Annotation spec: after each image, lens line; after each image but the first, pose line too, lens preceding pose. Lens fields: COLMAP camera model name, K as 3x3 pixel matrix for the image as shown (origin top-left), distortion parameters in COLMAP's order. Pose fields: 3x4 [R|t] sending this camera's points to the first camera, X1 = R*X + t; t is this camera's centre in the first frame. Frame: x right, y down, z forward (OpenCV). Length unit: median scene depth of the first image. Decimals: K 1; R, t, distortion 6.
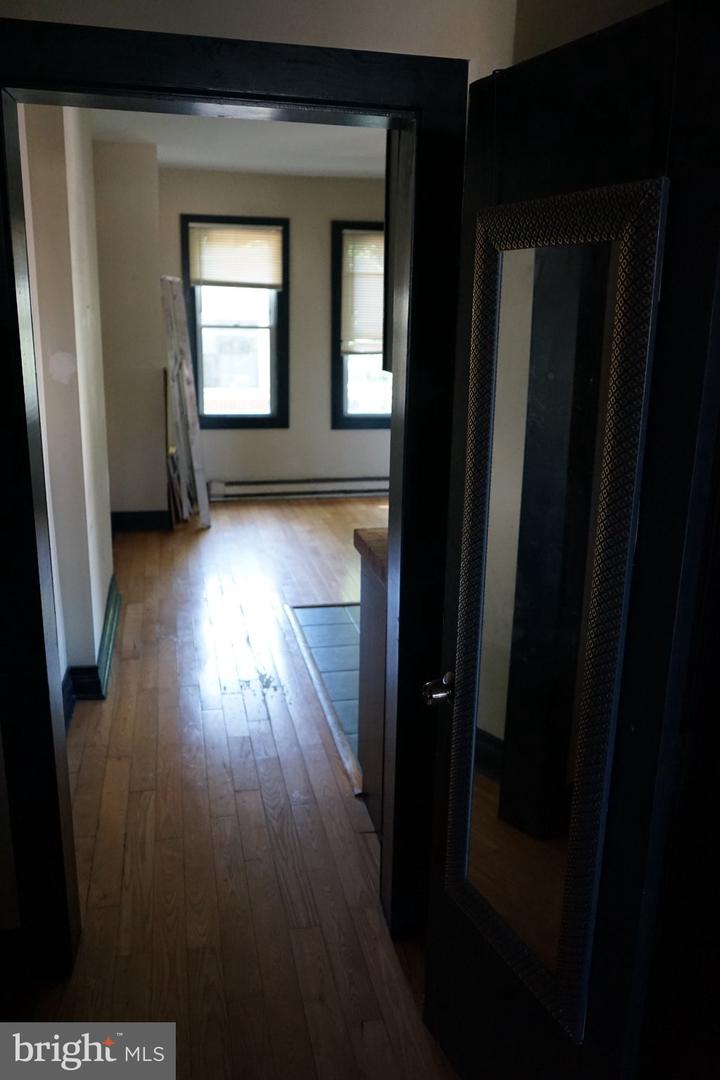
lens RADIAL K [[857.1, 0, 356.8], [0, 857.1, 532.9], [0, 0, 1]] dist [-0.009853, 0.015174]
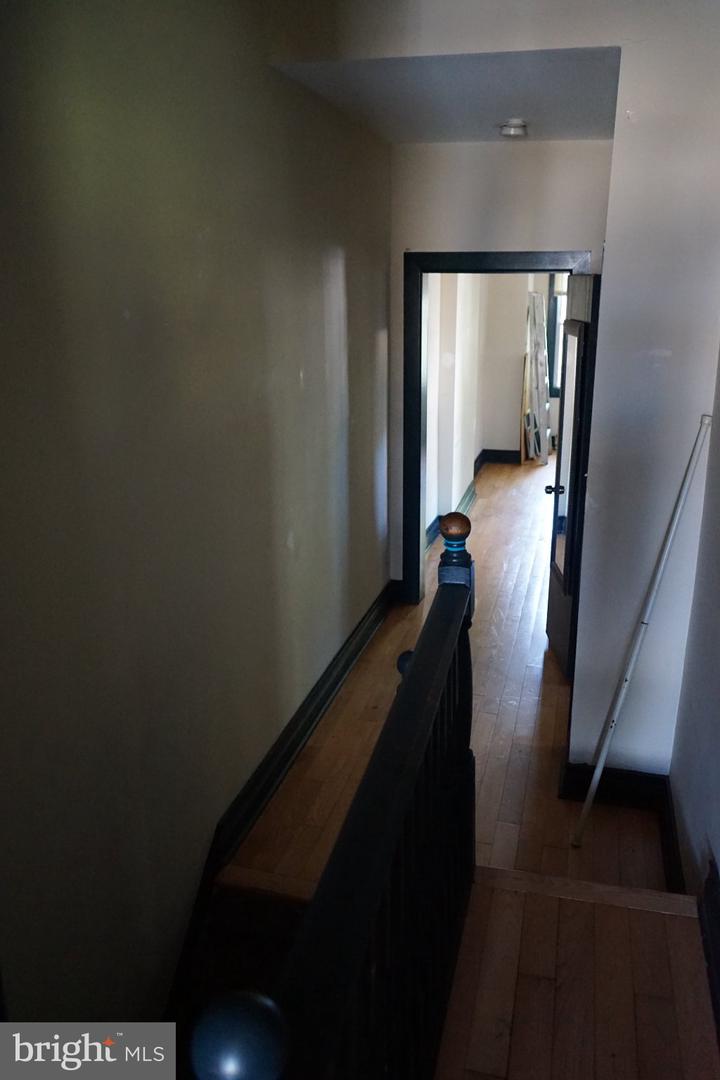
lens RADIAL K [[857.1, 0, 354.8], [0, 857.1, 536.4], [0, 0, 1]] dist [-0.009853, 0.015174]
pose [[0.887691, 0.106000, -0.448071, 0.200369], [-0.089489, 0.994302, 0.057932, 0.059238], [0.451659, -0.011329, 0.892119, -0.443363]]
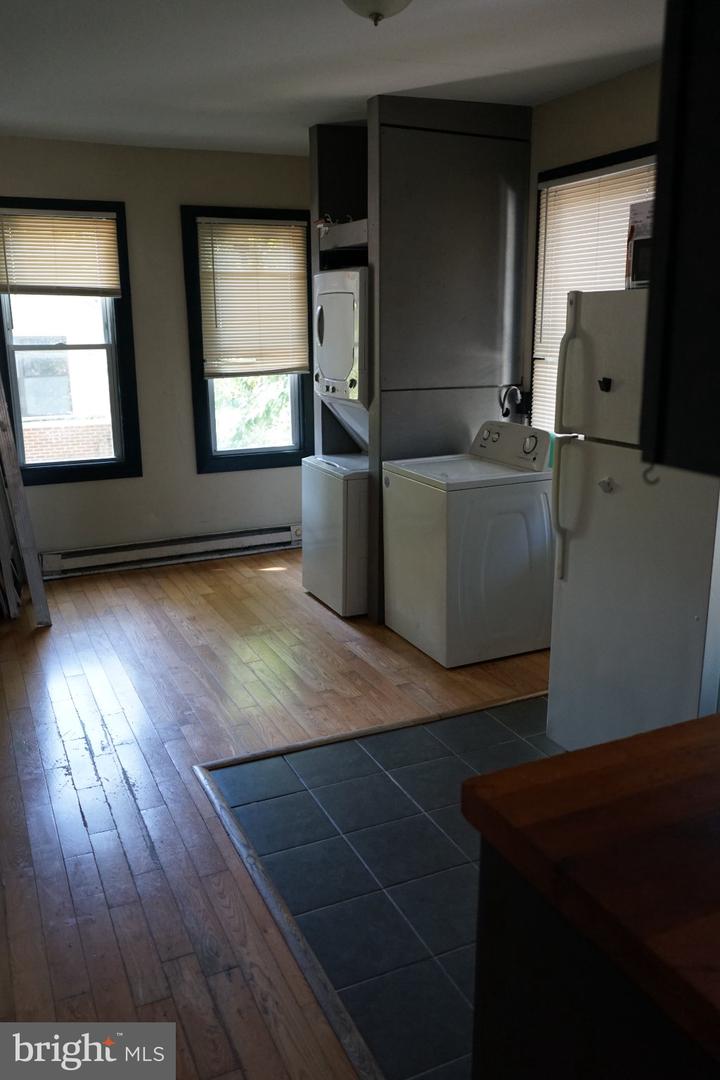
lens RADIAL K [[857.1, 0, 357.6], [0, 857.1, 536.8], [0, 0, 1]] dist [-0.009853, 0.015174]
pose [[0.975290, -0.078713, 0.206429, -0.059962], [0.080269, 0.996773, 0.000843, -0.059074], [-0.205829, 0.015747, 0.978461, 0.232464]]
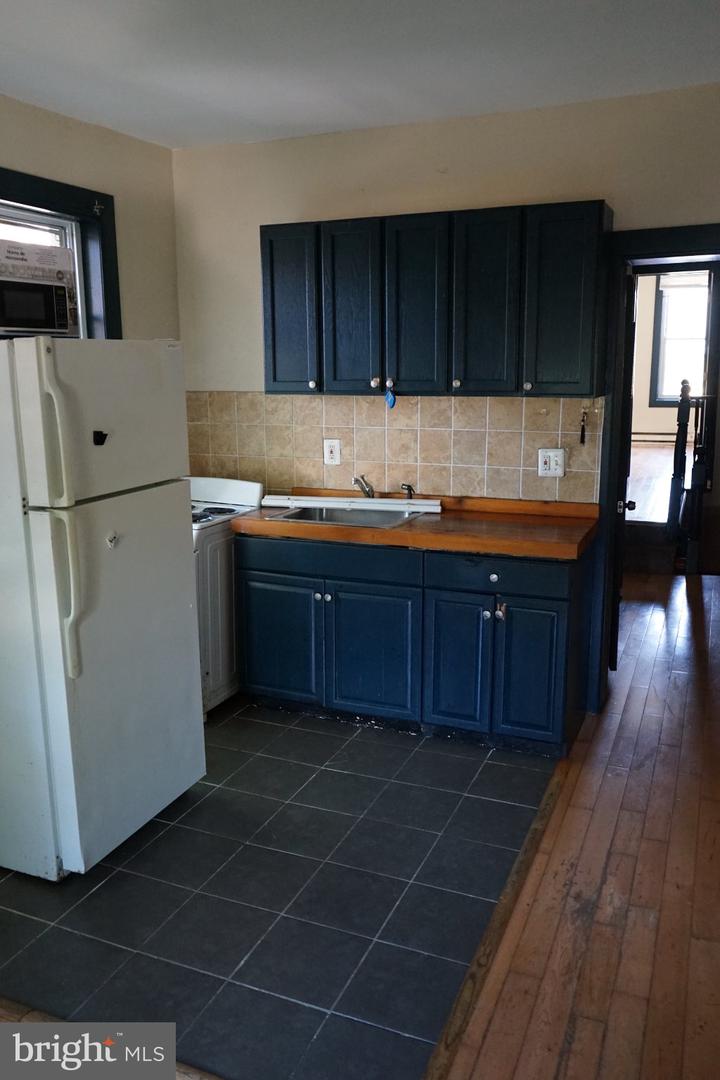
lens RADIAL K [[857.1, 0, 363.4], [0, 857.1, 536.5], [0, 0, 1]] dist [-0.009853, 0.015174]
pose [[-0.820853, -0.124652, 0.557370, -0.171001], [0.142830, 0.900082, 0.411646, -0.221730], [-0.552991, 0.417510, -0.721031, 0.832107]]
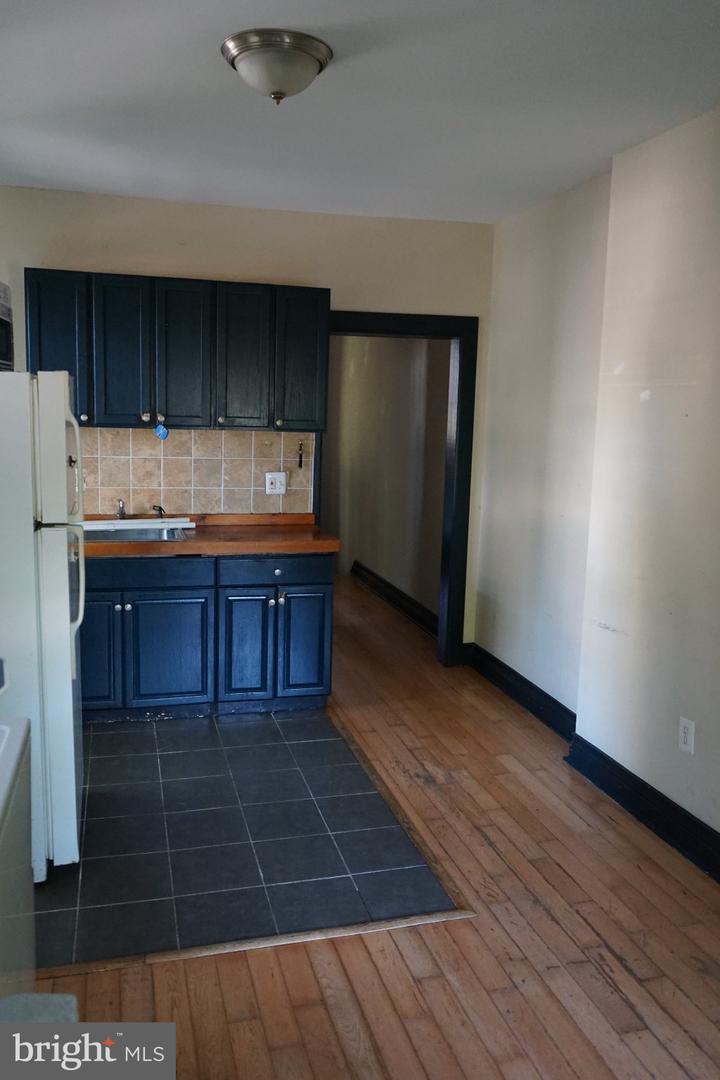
lens RADIAL K [[857.1, 0, 357.2], [0, 857.1, 534.4], [0, 0, 1]] dist [-0.009853, 0.015174]
pose [[-0.996867, -0.036516, -0.070166, 0.031435], [-0.061531, 0.915412, 0.397787, -0.266228], [0.049705, 0.400858, -0.914791, 1.015306]]
